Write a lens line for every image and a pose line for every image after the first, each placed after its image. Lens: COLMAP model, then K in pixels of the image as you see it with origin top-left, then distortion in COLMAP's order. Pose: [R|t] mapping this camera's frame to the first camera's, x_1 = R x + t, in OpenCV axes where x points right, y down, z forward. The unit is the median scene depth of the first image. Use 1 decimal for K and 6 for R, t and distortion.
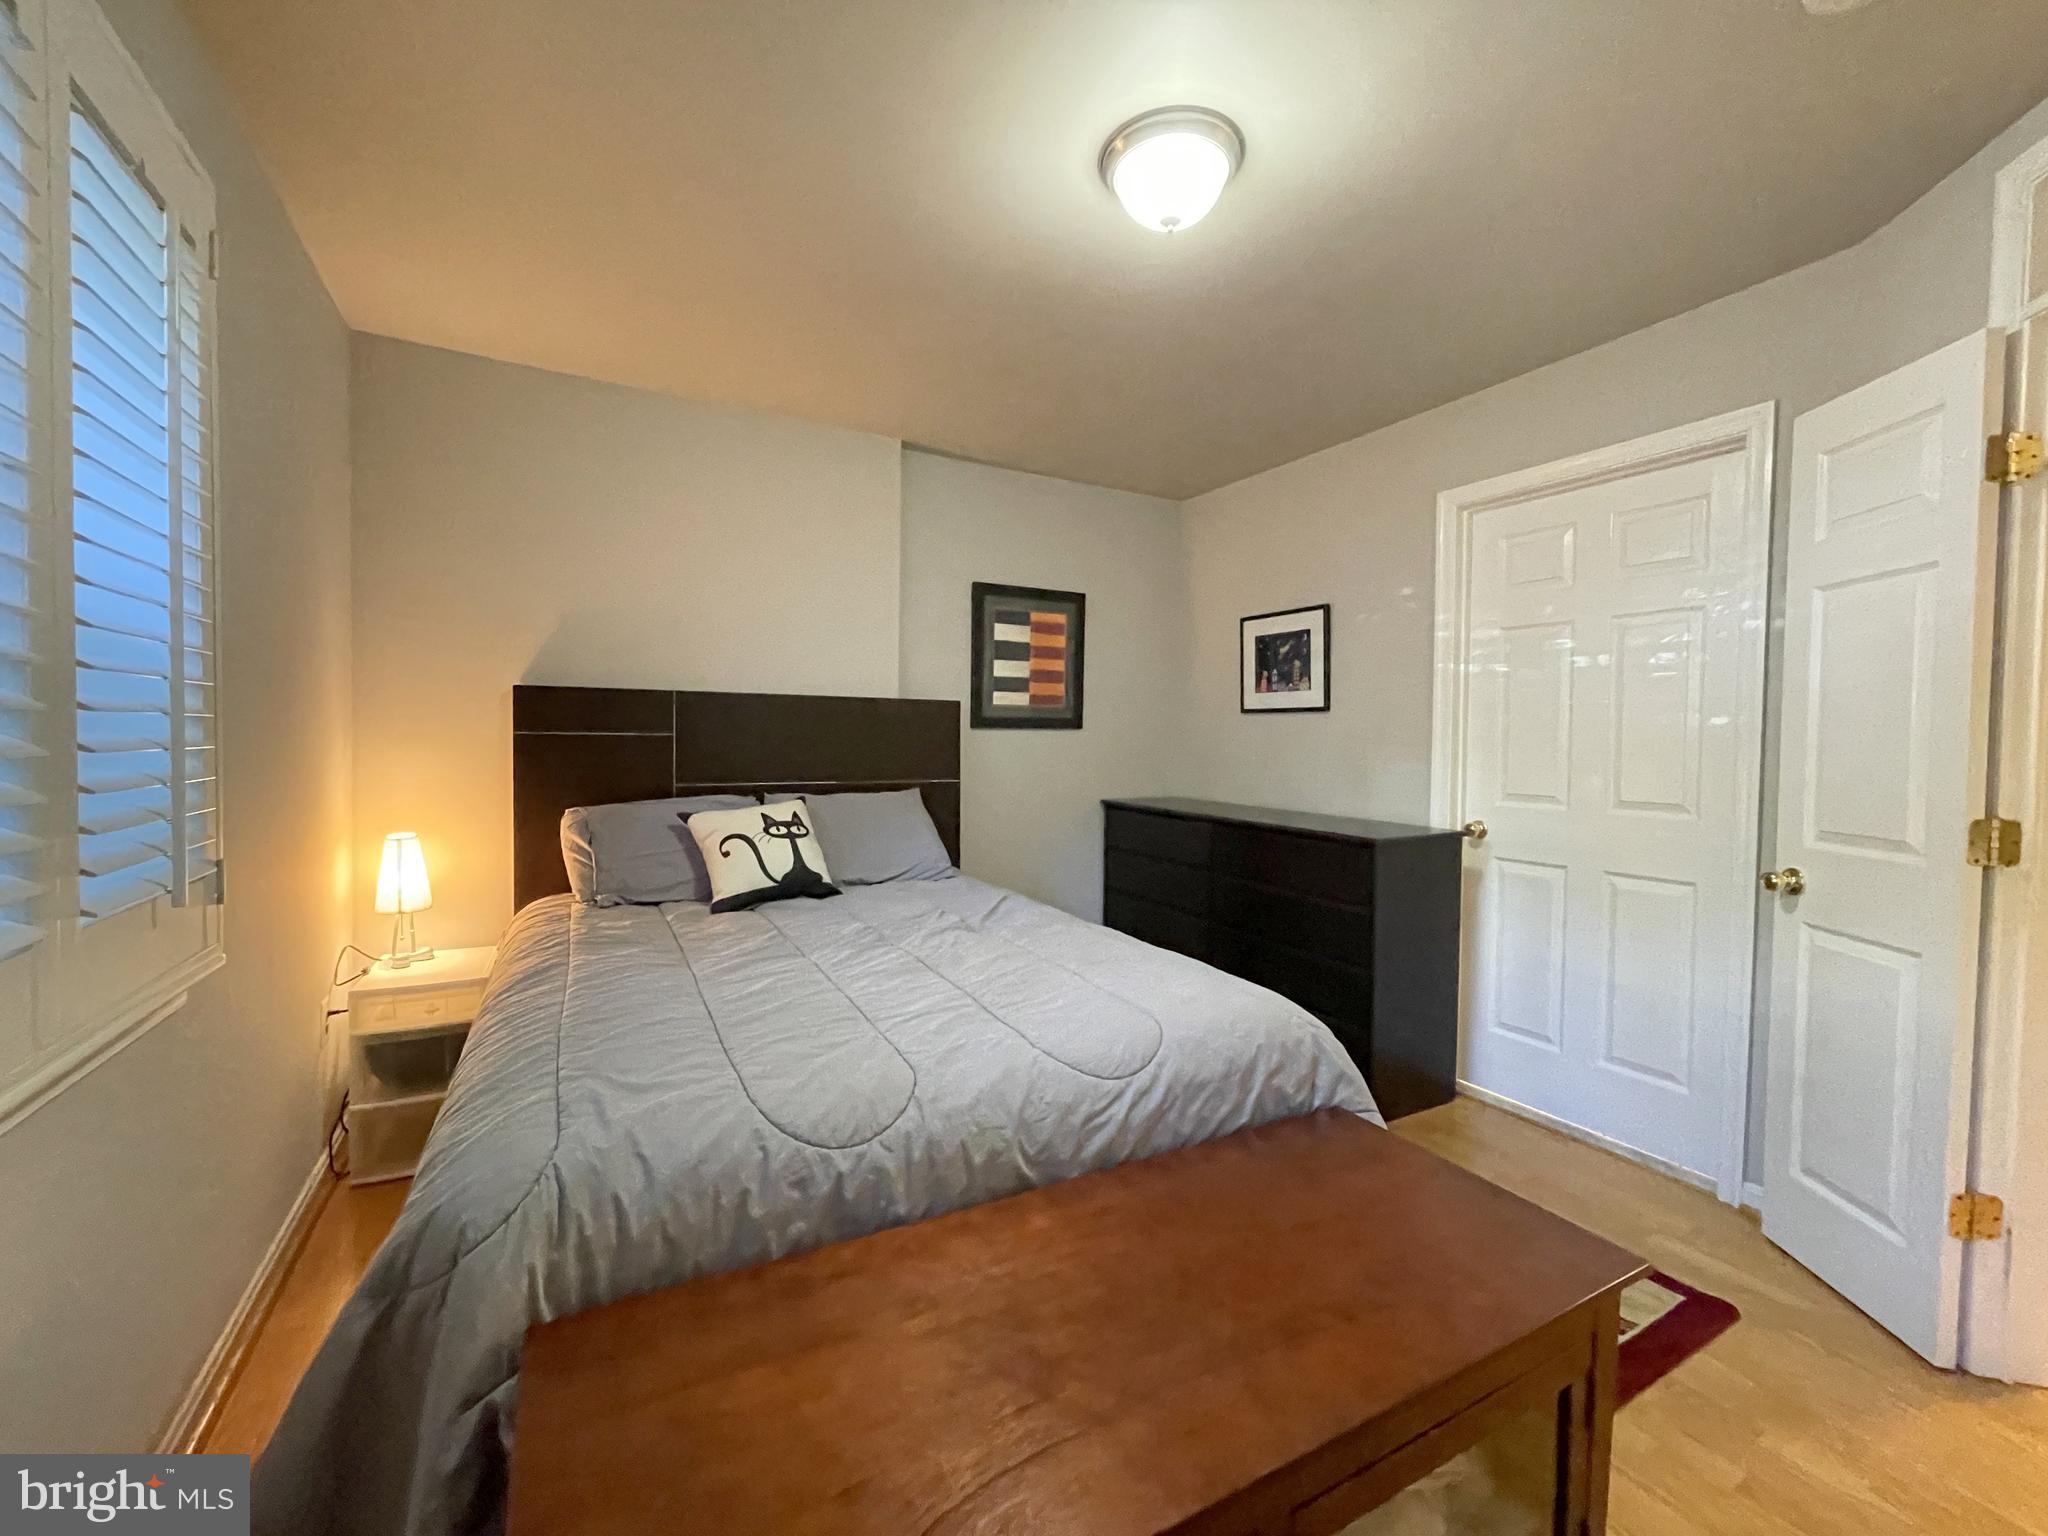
lens RADIAL K [[833.1, 0, 1034.7], [0, 833.1, 765.0], [0, 0, 1]] dist [0.000919, 0.000080]
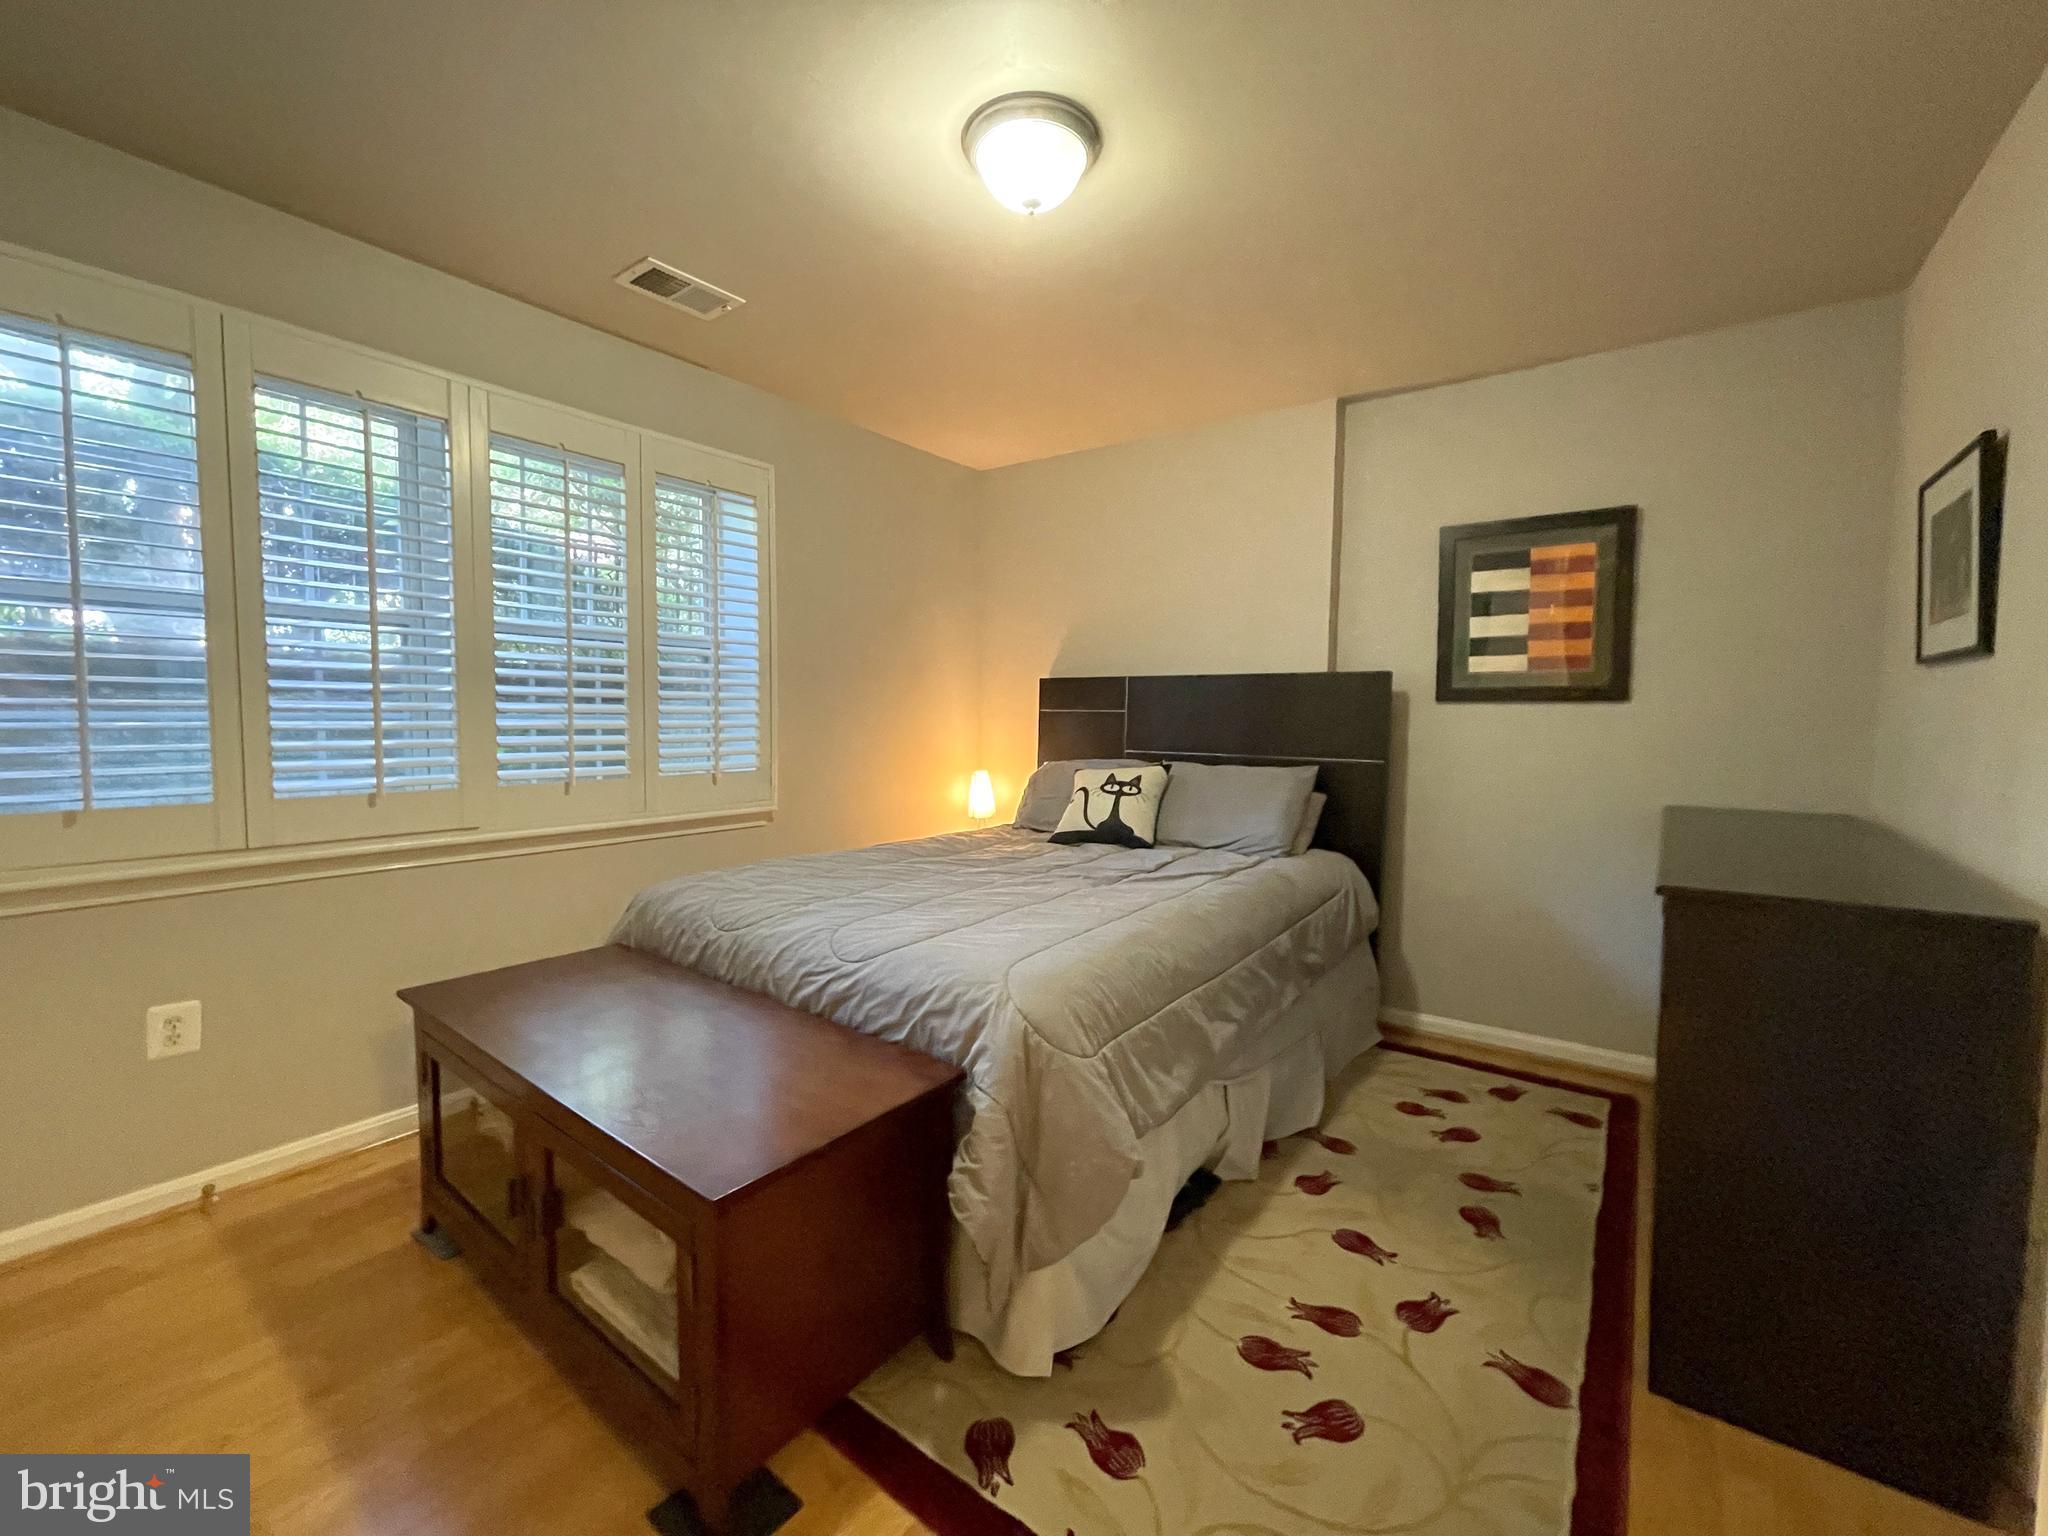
lens RADIAL K [[833.1, 0, 1023.7], [0, 833.1, 761.6], [0, 0, 1]] dist [0.000919, 0.000080]
pose [[0.405341, 0.045516, -0.913032, 0.526241], [-0.034414, 0.998812, 0.034514, 0.001665], [0.913518, 0.017431, 0.406425, 0.268812]]
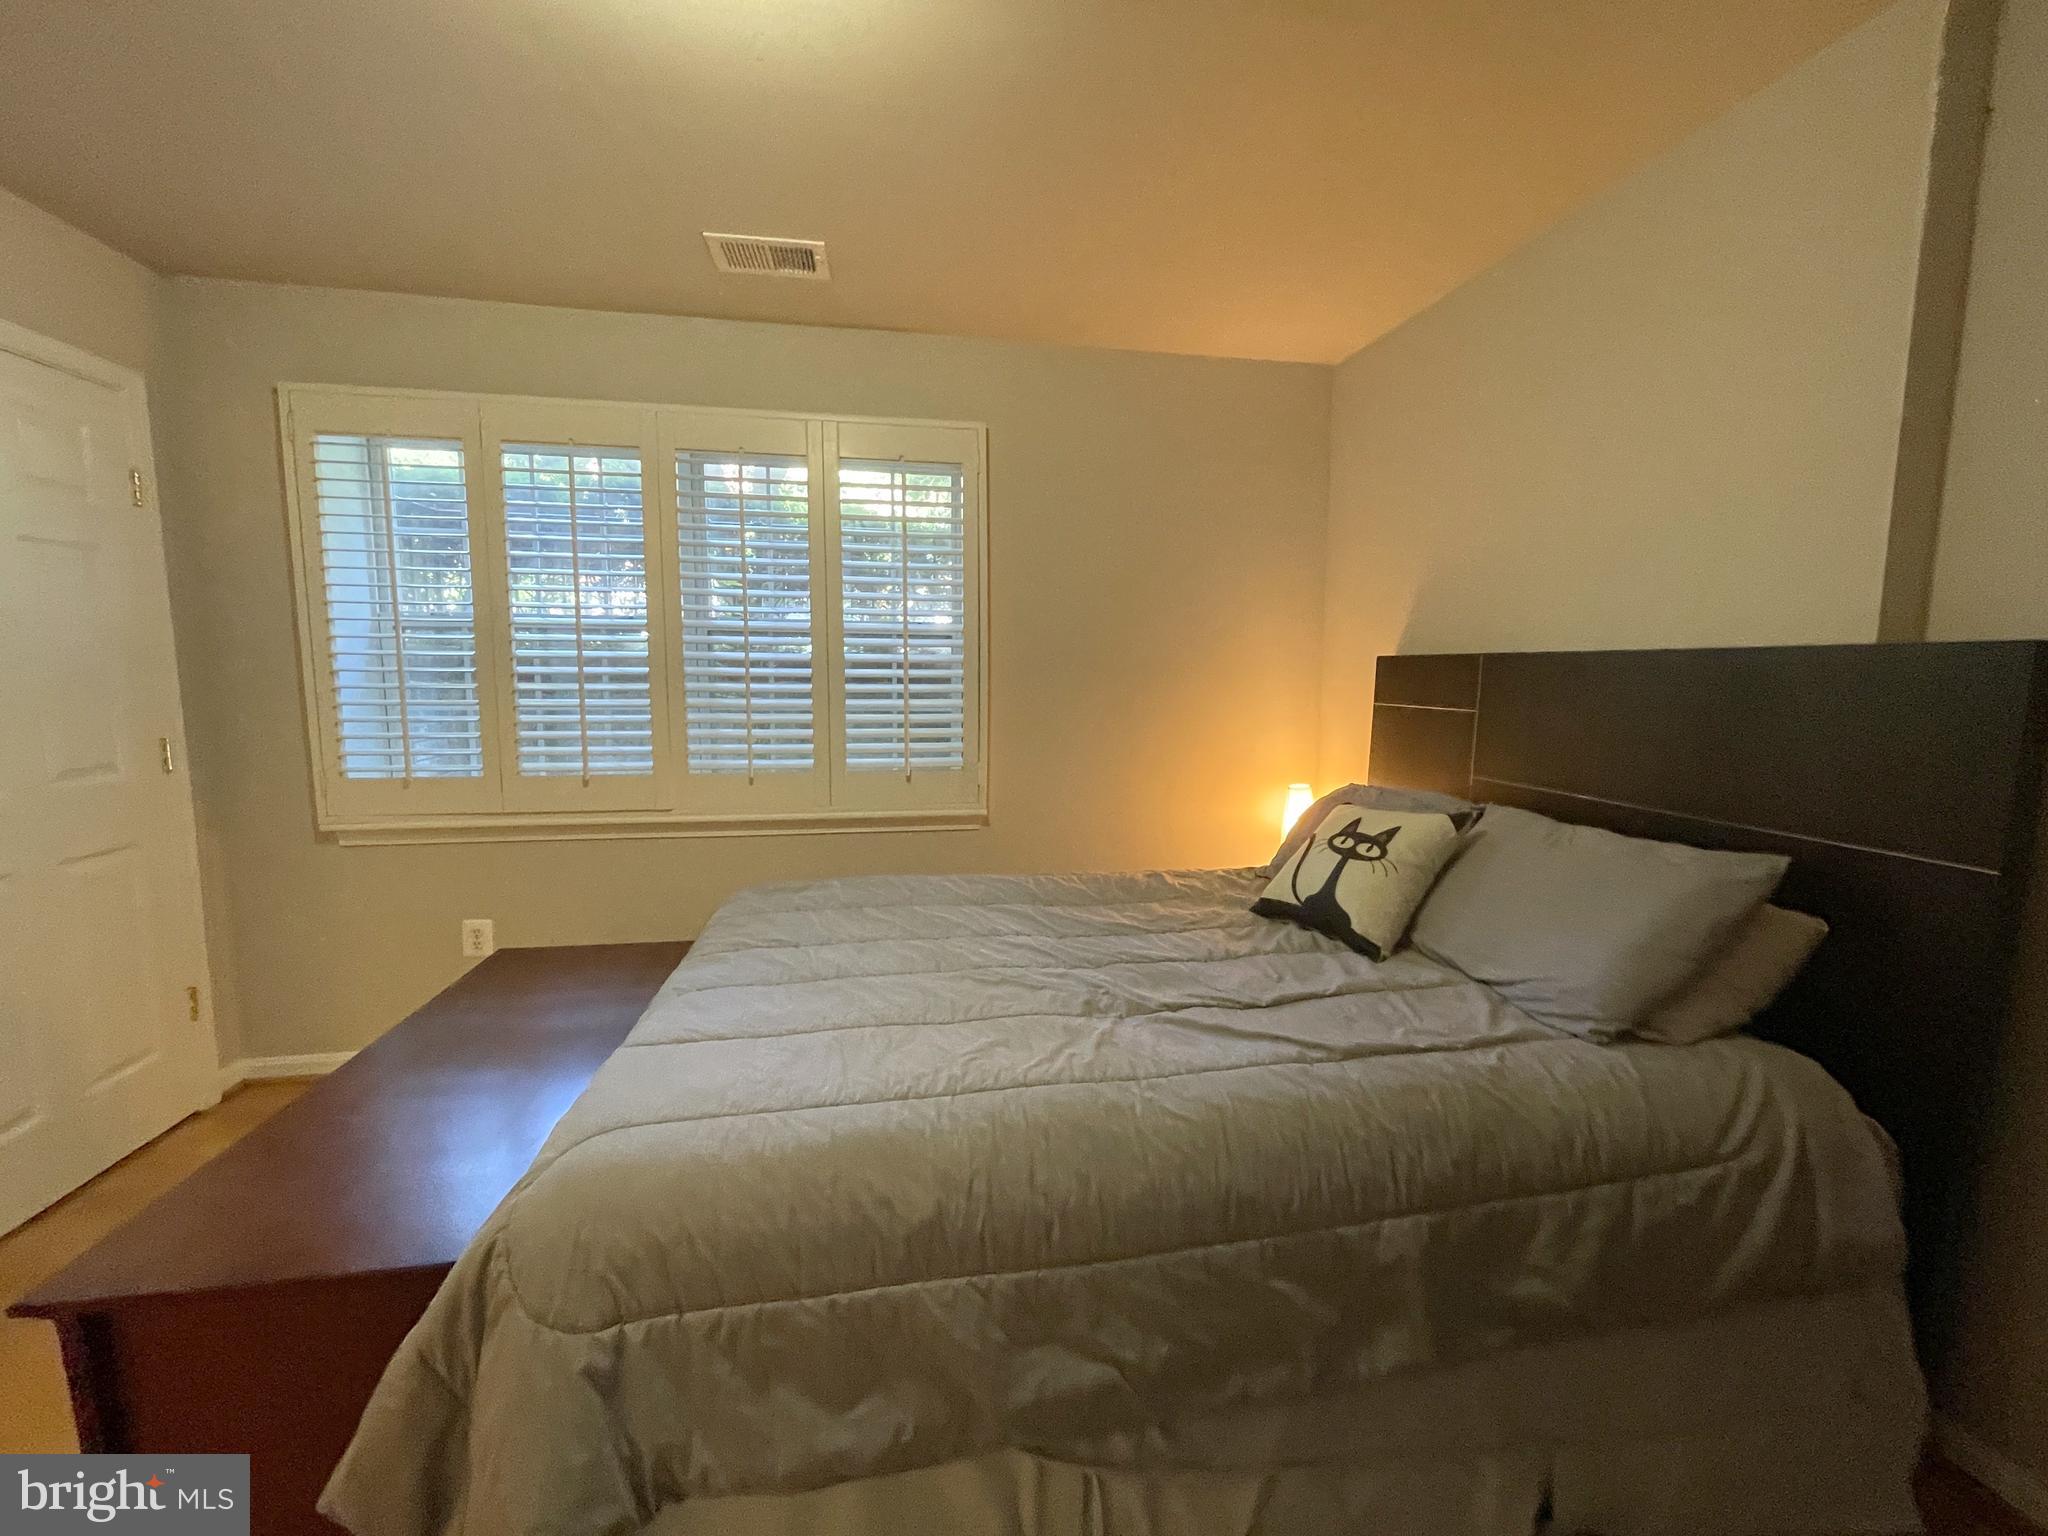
lens RADIAL K [[837.5, 0, 1027.7], [0, 837.5, 759.8], [0, 0, 1]] dist [-0.011249, -0.000116]
pose [[-0.327204, 0.085558, -0.941073, 0.341480], [-0.042721, 0.993535, 0.105182, -0.044087], [0.943988, 0.074620, -0.321433, 0.676818]]
